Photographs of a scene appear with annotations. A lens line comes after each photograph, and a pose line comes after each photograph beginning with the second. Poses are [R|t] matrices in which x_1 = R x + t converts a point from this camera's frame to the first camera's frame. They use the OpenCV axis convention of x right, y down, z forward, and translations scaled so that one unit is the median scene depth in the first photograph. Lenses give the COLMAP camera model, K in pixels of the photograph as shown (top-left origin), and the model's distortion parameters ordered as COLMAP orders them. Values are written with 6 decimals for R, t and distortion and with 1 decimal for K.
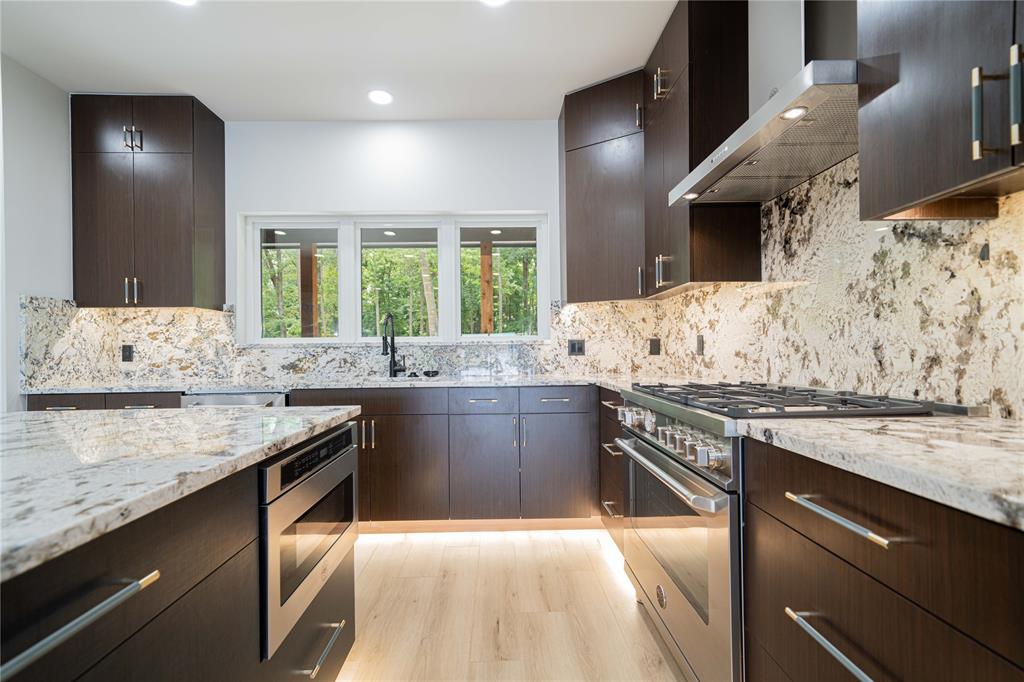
lens RADIAL K [[446.1, 0, 499.4], [0, 446.1, 349.0], [0, 0, 1]] dist [0.013737, 0.000245]
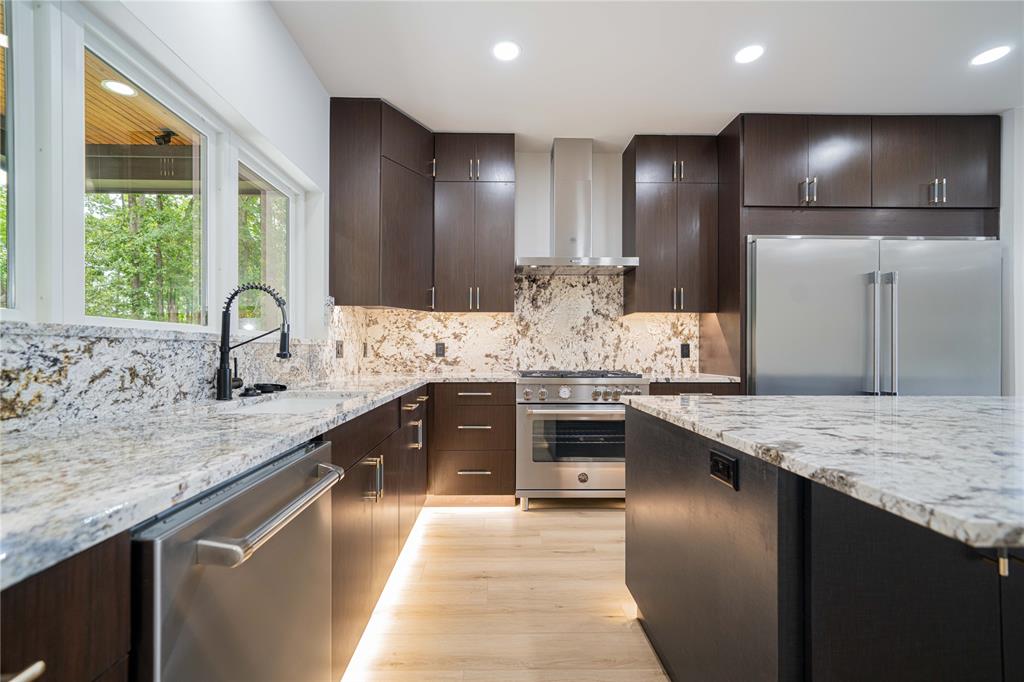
lens RADIAL K [[429.9, 0, 510.8], [0, 429.9, 351.0], [0, 0, 1]] dist [0.001458, 0.000142]
pose [[-0.018731, 0.012390, 0.999748, -1.062898], [-0.004860, 0.999910, -0.012483, 0.013674], [-0.999813, -0.005093, -0.018669, 0.939327]]
